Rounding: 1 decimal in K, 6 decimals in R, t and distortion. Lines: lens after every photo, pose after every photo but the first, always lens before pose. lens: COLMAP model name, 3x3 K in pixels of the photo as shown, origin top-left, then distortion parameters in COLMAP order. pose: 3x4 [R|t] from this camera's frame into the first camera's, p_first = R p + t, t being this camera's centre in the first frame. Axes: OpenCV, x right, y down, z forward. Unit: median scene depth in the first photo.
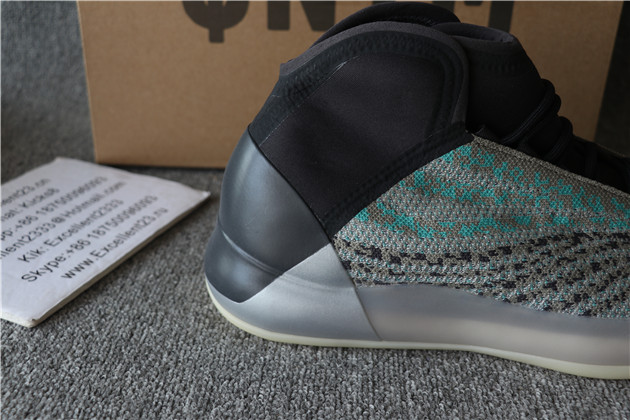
lens RADIAL K [[759.4, 0, 313.9], [0, 759.4, 218.1], [0, 0, 1]] dist [-0.101534, 0.261899]
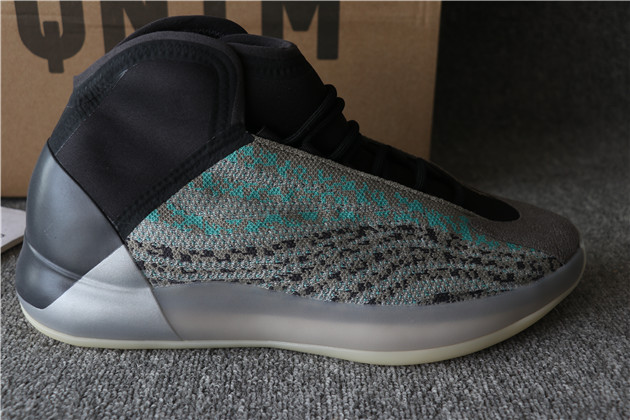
lens RADIAL K [[759.4, 0, 313.9], [0, 759.4, 218.1], [0, 0, 1]] dist [-0.101534, 0.261899]
pose [[0.997025, -0.036759, 0.067746, 0.215600], [0.041965, 0.996140, -0.077097, 0.088594], [-0.064650, 0.079710, 0.994719, -0.046072]]
